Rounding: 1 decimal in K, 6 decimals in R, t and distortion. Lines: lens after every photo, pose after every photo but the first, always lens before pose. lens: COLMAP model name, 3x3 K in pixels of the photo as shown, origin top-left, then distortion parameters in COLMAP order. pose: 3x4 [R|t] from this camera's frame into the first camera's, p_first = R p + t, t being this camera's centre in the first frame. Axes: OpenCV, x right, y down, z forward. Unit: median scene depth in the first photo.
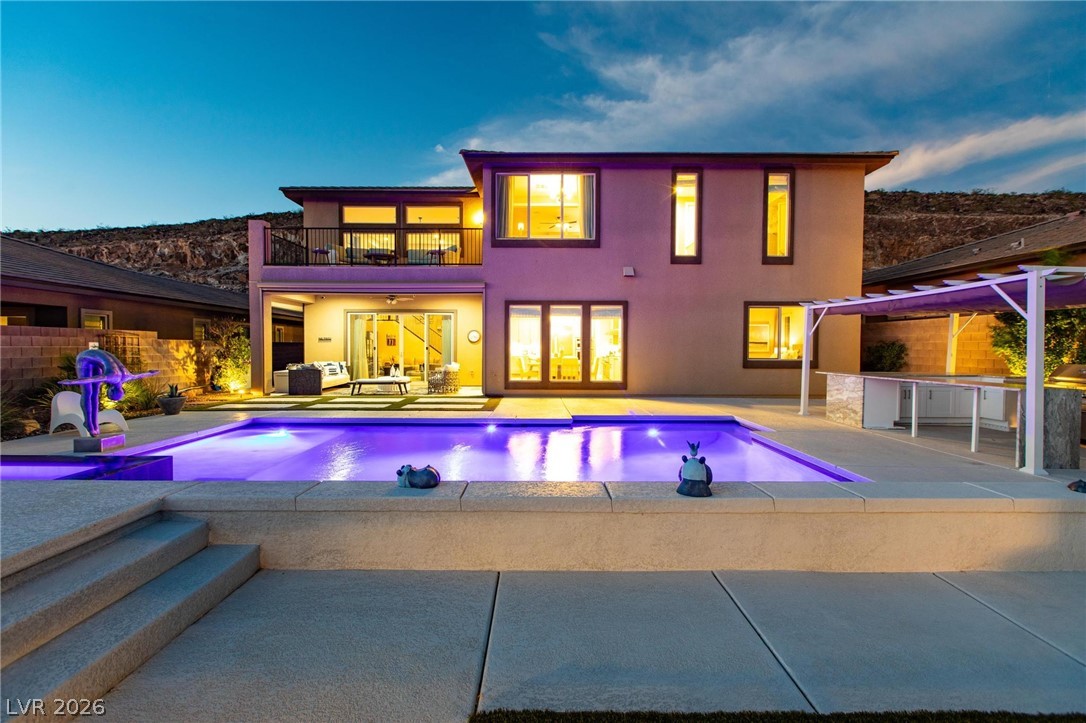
lens RADIAL K [[485.2, 0, 540.9], [0, 485.2, 357.1], [0, 0, 1]] dist [-0.004096, -0.000550]
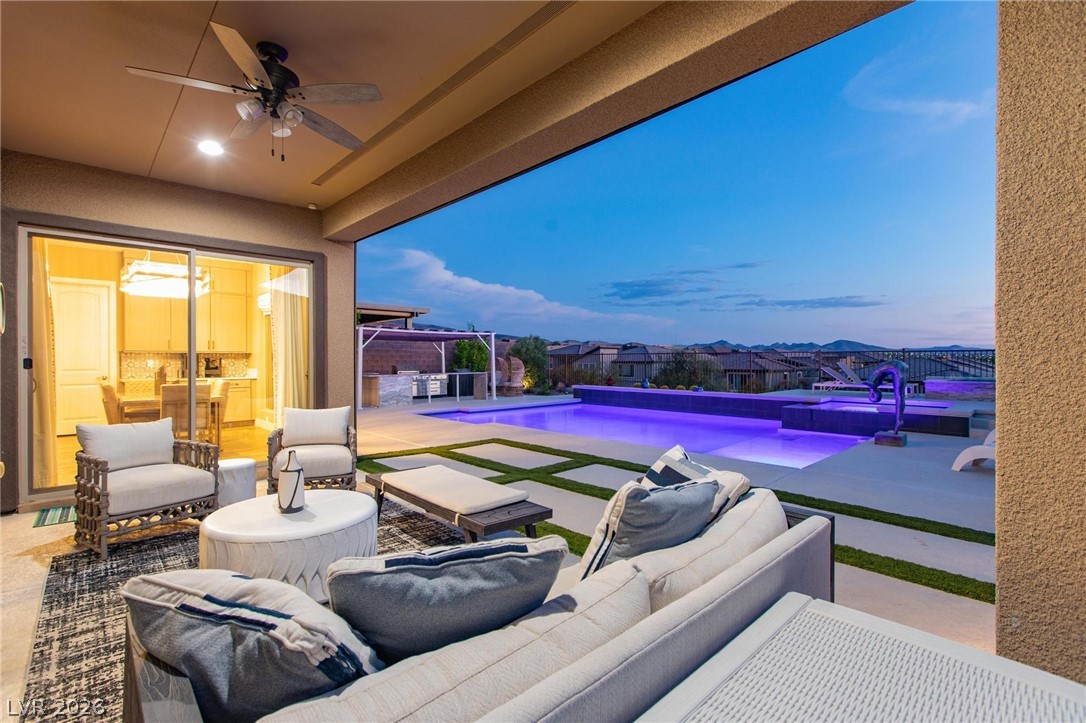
lens RADIAL K [[485.2, 0, 540.9], [0, 485.2, 357.1], [0, 0, 1]] dist [-0.004096, -0.000550]
pose [[-0.684056, 0.000041, 0.729429, -0.585733], [0.014181, 0.999812, 0.013243, -0.026008], [-0.729291, 0.019403, -0.683928, 1.187470]]
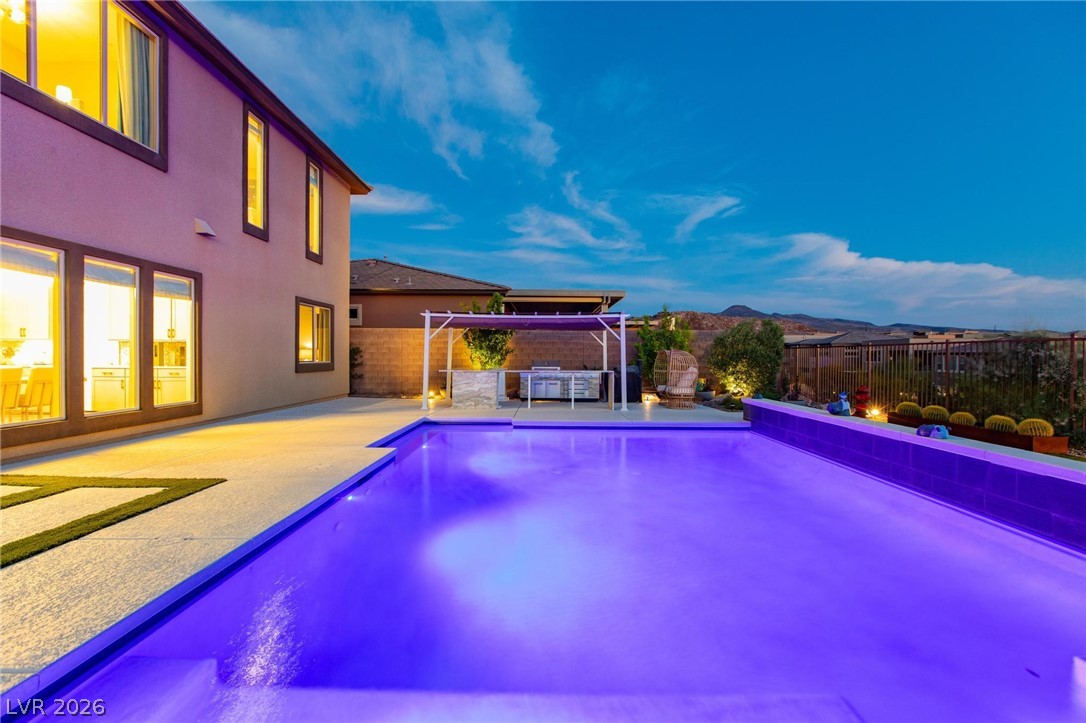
lens RADIAL K [[482.9, 0, 543.0], [0, 482.9, 361.5], [0, 0, 1]] dist [0.001865, -0.000452]
pose [[0.011467, -0.015667, 0.999812, -0.446850], [0.015548, 0.999759, 0.015488, -0.004358], [-0.999813, 0.015367, 0.011708, 0.547396]]
